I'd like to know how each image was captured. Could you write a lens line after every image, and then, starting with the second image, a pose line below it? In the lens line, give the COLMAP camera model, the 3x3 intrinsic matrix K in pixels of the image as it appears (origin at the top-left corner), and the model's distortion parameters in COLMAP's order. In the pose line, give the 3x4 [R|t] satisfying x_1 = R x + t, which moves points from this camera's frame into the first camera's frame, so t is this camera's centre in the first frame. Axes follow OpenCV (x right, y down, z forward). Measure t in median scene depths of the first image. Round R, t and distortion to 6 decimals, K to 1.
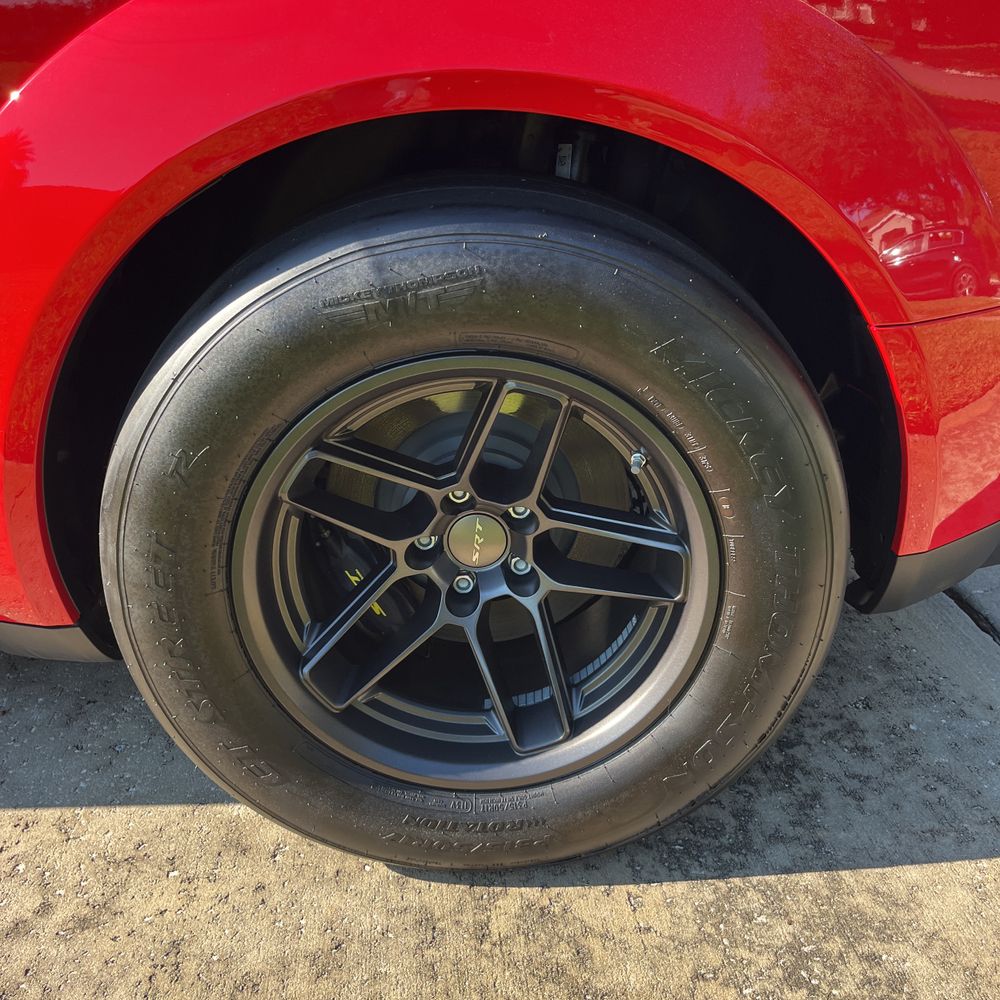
lens RADIAL K [[1027.1, 0, 499.7], [0, 1027.1, 485.9], [0, 0, 1]] dist [0.016943, 0.013306]
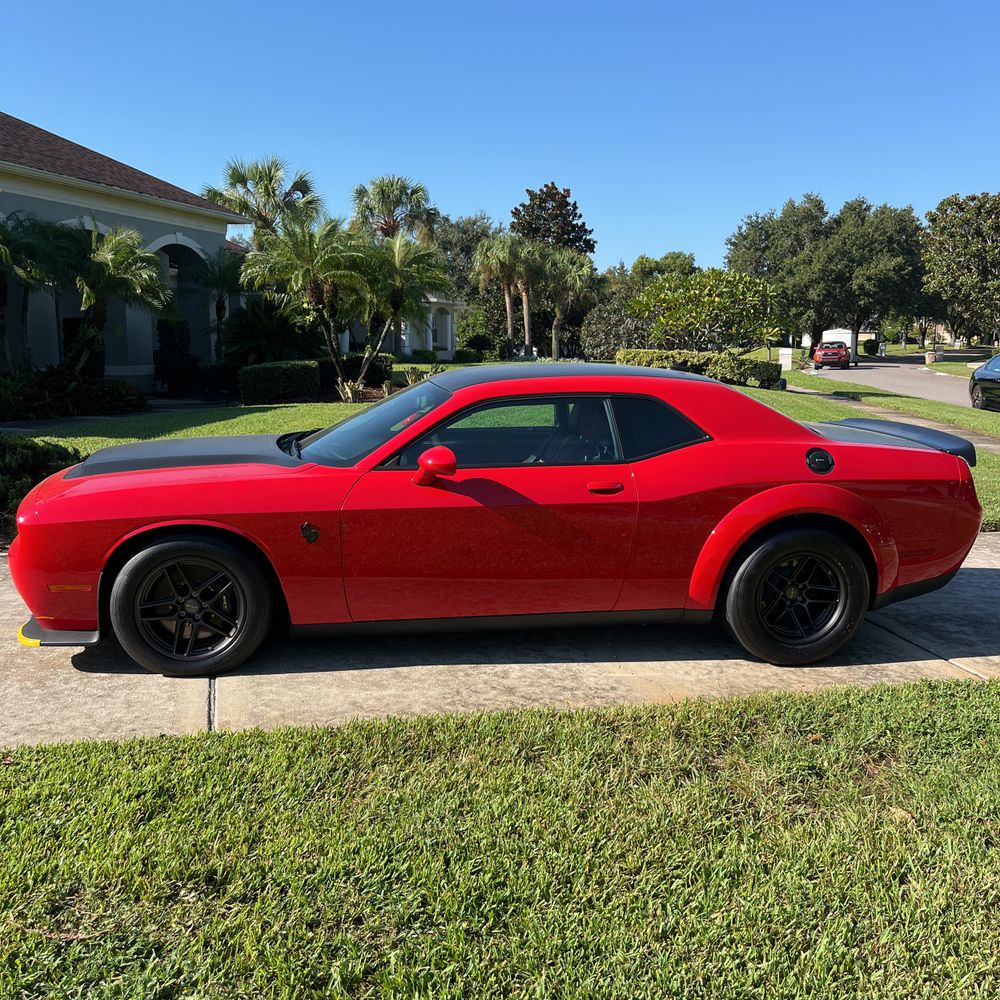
lens RADIAL K [[1012.0, 0, 500.0], [0, 1012.0, 500.0], [0, 0, 1]] dist [0.062543, -0.121013]
pose [[0.990745, 0.010150, 0.135354, -2.035310], [0.021749, 0.972443, -0.232122, 0.711968], [-0.133980, 0.232918, 0.963223, -3.511259]]
